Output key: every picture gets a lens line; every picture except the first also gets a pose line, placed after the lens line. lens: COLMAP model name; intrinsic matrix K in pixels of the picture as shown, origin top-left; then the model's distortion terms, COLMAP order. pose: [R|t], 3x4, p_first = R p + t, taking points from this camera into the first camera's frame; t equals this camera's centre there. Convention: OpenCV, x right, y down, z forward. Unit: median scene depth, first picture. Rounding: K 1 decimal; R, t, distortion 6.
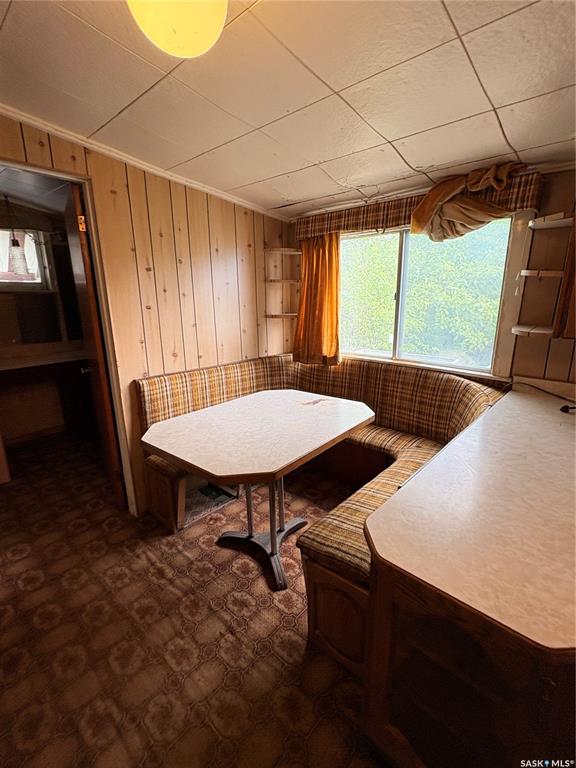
lens RADIAL K [[347.8, 0, 288.1], [0, 347.8, 381.9], [0, 0, 1]] dist [0.000504, -0.000243]
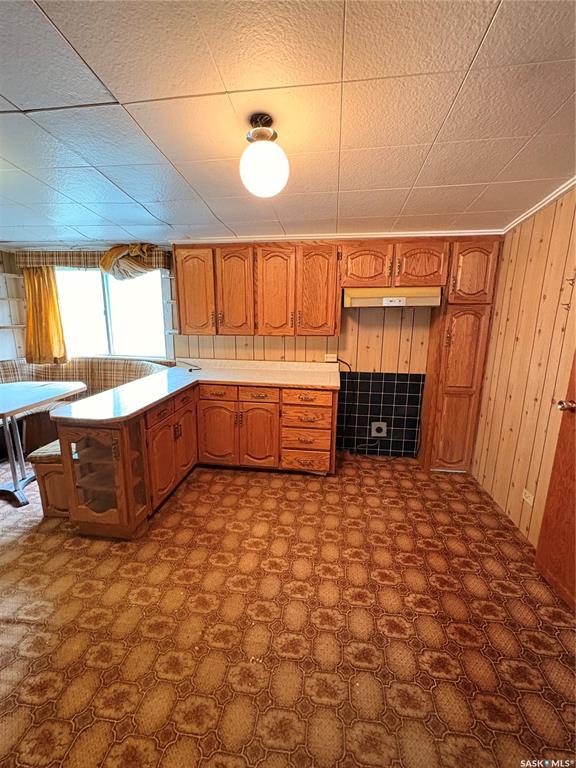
lens RADIAL K [[347.8, 0, 289.1], [0, 347.8, 383.4], [0, 0, 1]] dist [0.000504, -0.000243]
pose [[0.817990, -0.100443, 0.566396, 0.097868], [0.122916, 0.992416, -0.001524, 0.180140], [-0.561947, 0.070866, 0.824132, -0.763126]]
